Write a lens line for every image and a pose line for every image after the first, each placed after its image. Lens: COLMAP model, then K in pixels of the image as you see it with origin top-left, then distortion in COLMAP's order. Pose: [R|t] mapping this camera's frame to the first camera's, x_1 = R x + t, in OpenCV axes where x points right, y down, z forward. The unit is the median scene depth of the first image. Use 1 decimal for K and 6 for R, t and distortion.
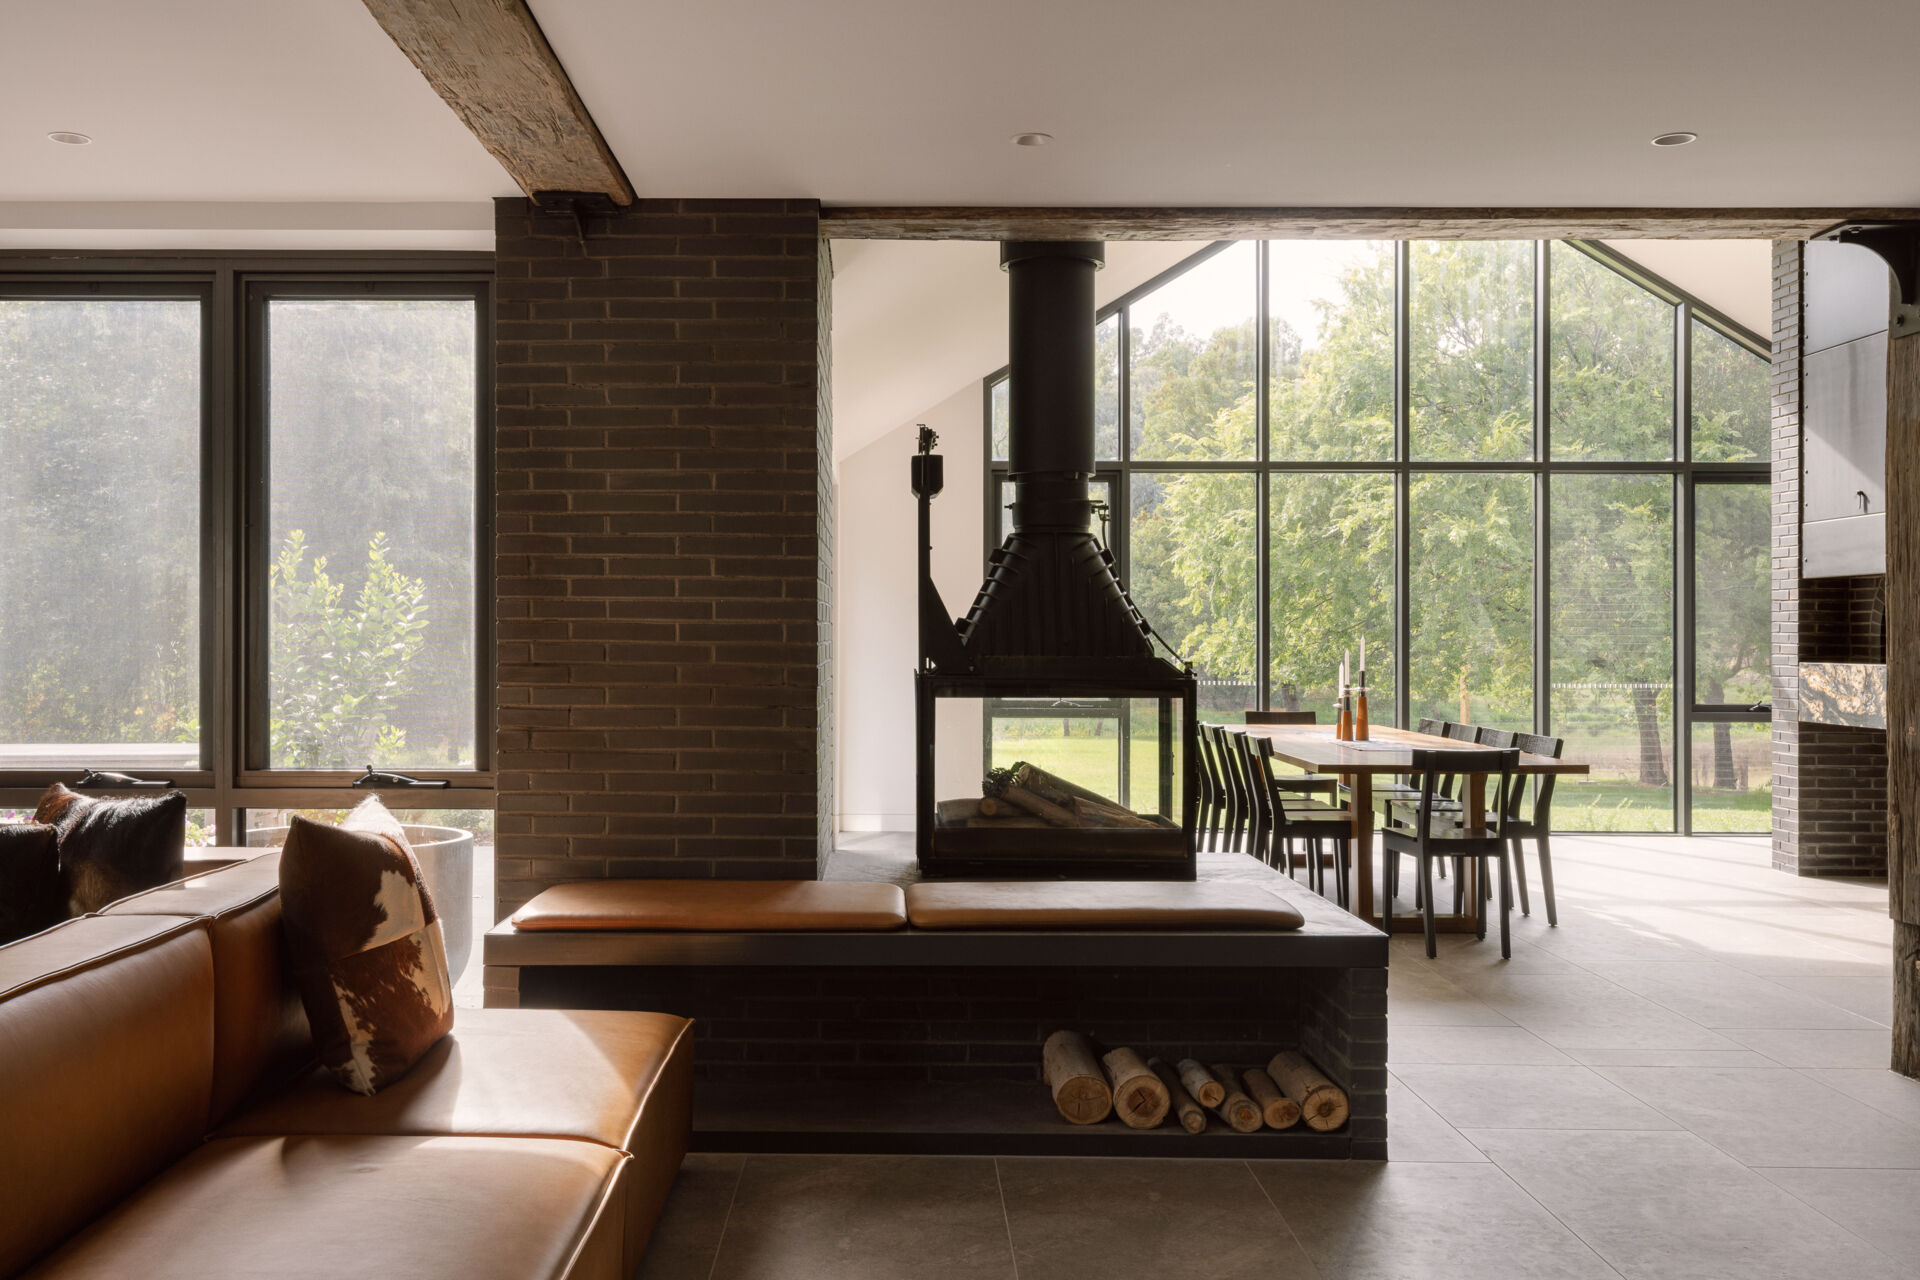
lens RADIAL K [[1933.9, 0, 958.4], [0, 1933.9, 603.7], [0, 0, 1]] dist [0.026811, 0.022271]
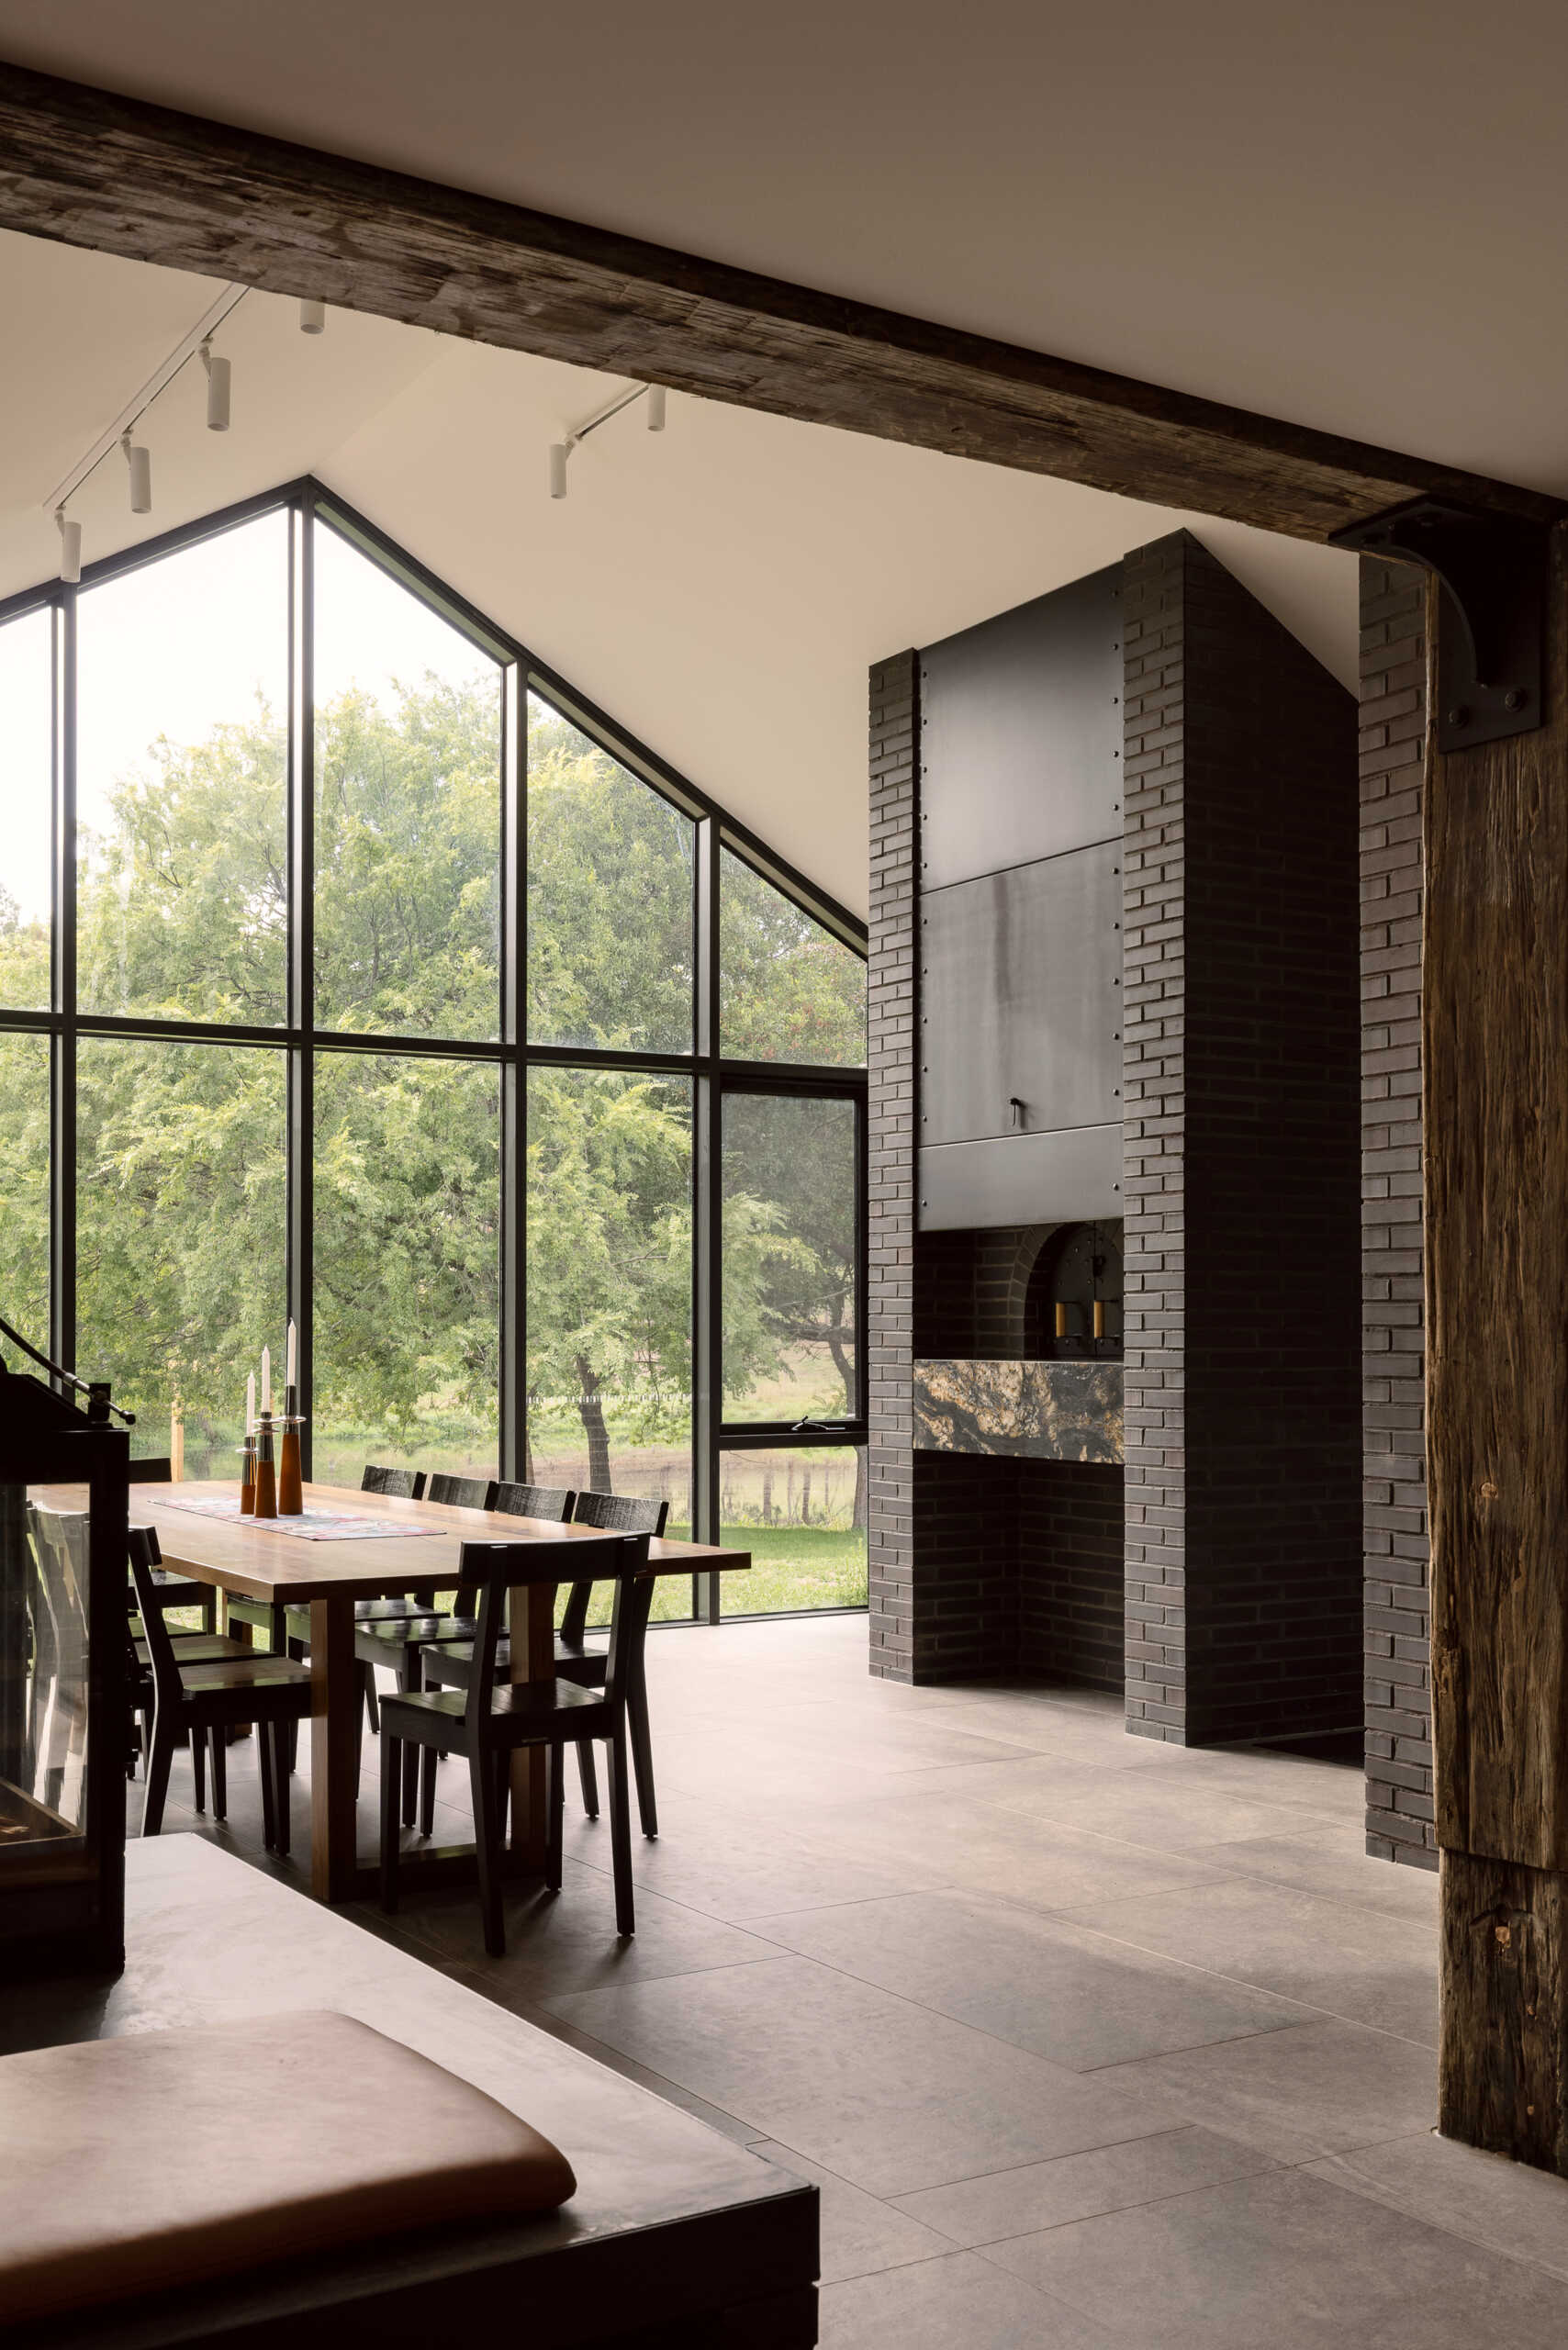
lens RADIAL K [[2367.1, 0, 779.9], [0, 2367.1, 1268.9], [0, 0, 1]] dist [0.026811, 0.022271]
pose [[0.875226, 0.005824, 0.483680, 0.005390], [-0.001708, 0.999958, -0.008951, 0.006896], [-0.483712, 0.007009, 0.875199, 0.322834]]
